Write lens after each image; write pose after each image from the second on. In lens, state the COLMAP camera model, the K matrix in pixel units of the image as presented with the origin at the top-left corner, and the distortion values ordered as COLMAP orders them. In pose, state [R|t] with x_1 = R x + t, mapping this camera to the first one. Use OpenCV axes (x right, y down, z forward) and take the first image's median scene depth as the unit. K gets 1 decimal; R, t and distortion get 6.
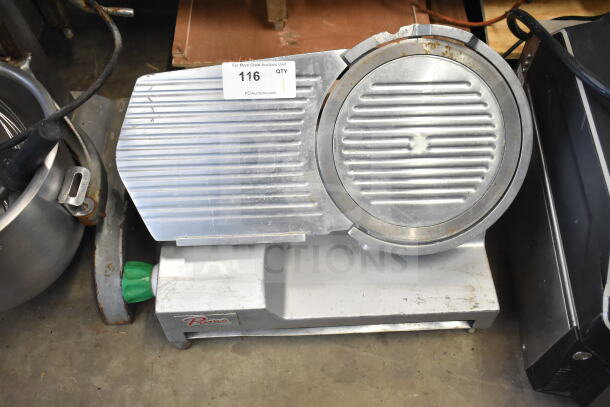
lens RADIAL K [[569.4, 0, 305.0], [0, 569.4, 203.5], [0, 0, 1]] dist [-0.019866, -0.017681]
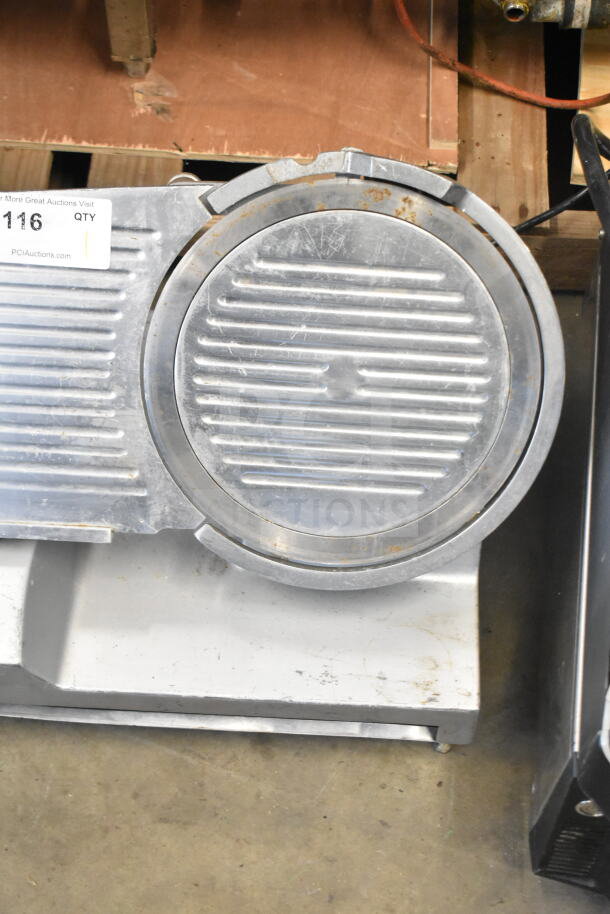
lens RADIAL K [[1569.0, 0, 305.0], [0, 1569.0, 457.0], [0, 0, 1]] dist [-0.023476, 0.007951]
pose [[0.995646, 0.093217, 0.000523, 0.166322], [-0.093142, 0.994586, 0.046089, -0.091912], [0.003776, -0.045937, 0.998937, -0.409214]]
